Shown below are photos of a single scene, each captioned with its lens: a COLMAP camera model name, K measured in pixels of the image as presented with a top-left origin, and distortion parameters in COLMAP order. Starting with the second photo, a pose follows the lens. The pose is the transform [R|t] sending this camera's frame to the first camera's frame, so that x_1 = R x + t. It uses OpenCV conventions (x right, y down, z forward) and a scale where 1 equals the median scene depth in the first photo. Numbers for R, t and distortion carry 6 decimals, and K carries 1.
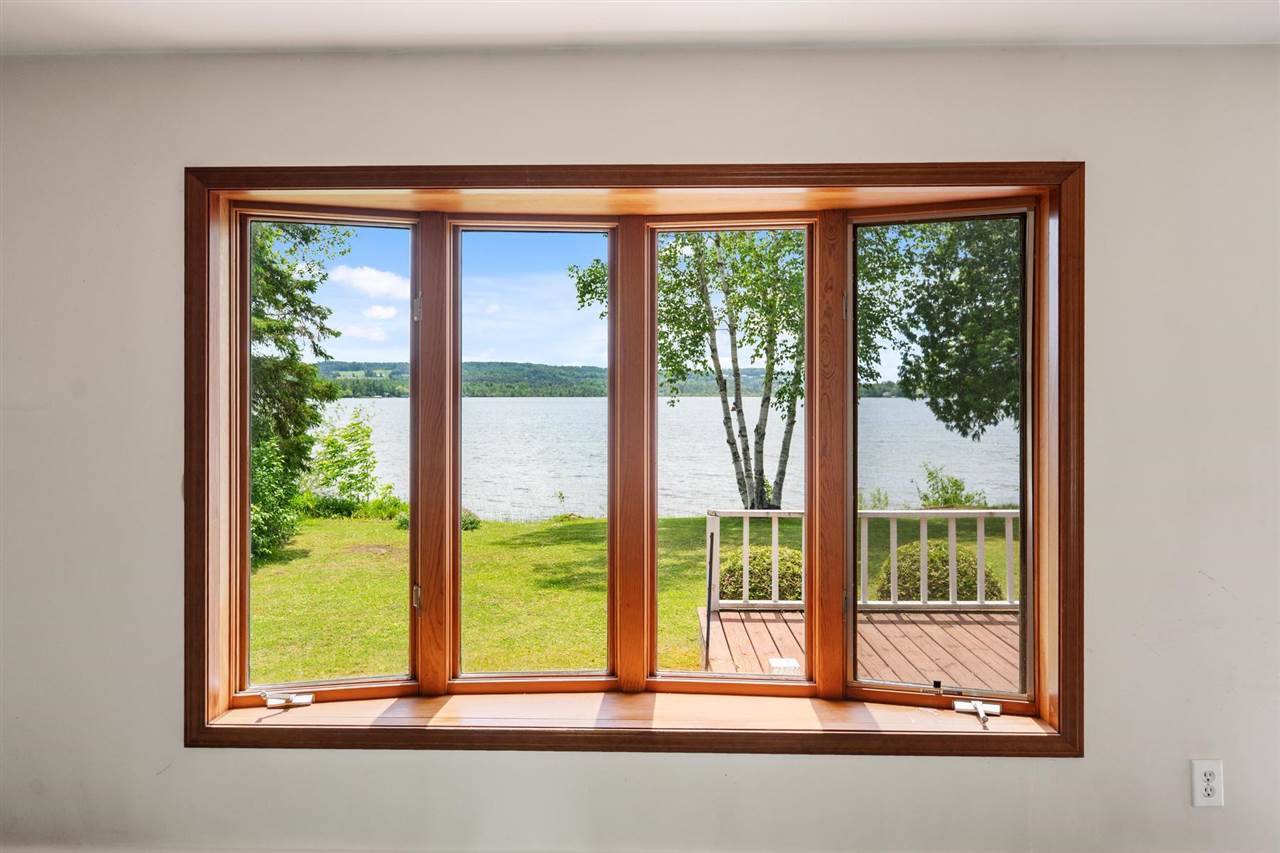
lens RADIAL K [[832.8, 0, 658.9], [0, 832.8, 402.6], [0, 0, 1]] dist [-0.002318, 0.002759]
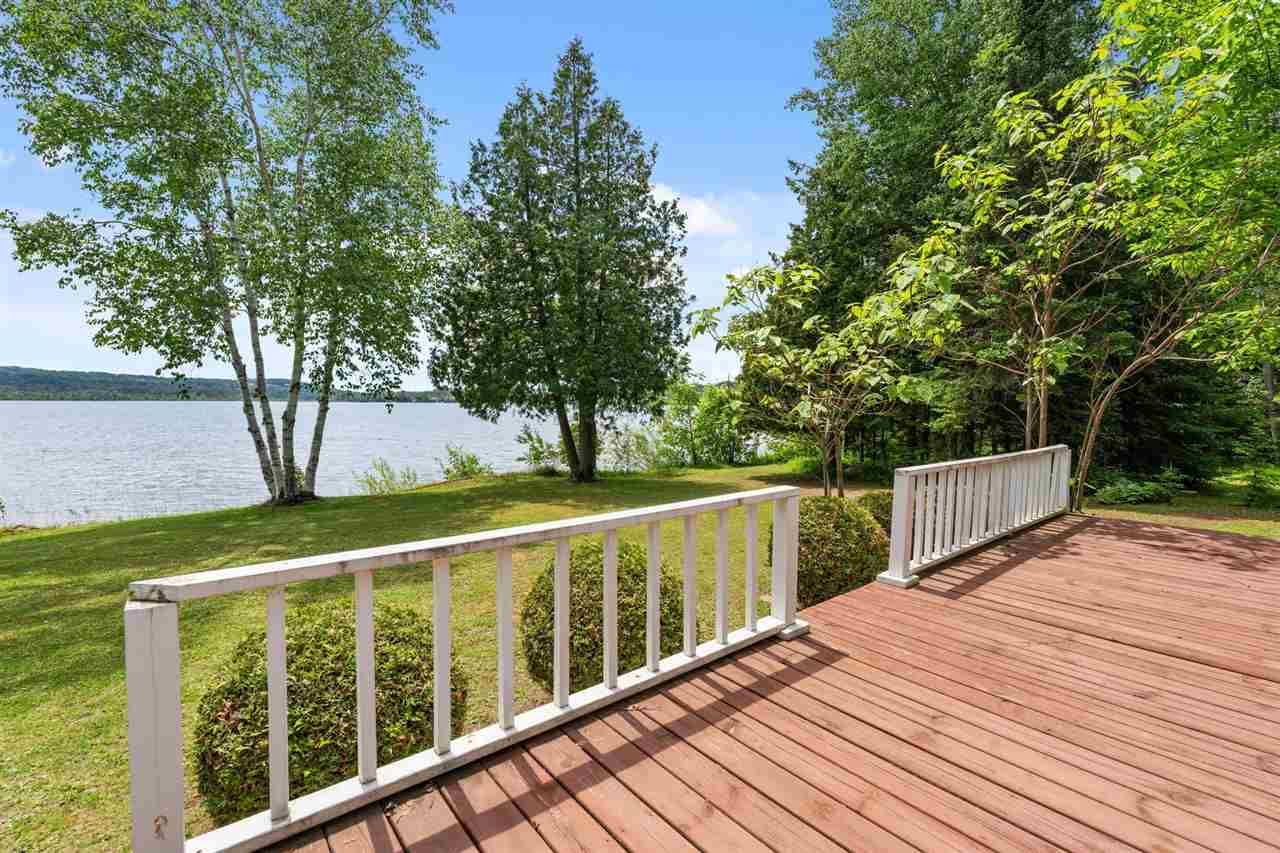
lens RADIAL K [[564.6, 0, 642.9], [0, 564.6, 423.5], [0, 0, 1]] dist [-0.002536, -0.000324]
pose [[0.773663, -0.022638, 0.633193, 0.022792], [0.001449, 0.999422, 0.033962, 0.018450], [-0.633596, -0.025357, 0.773249, 0.217119]]
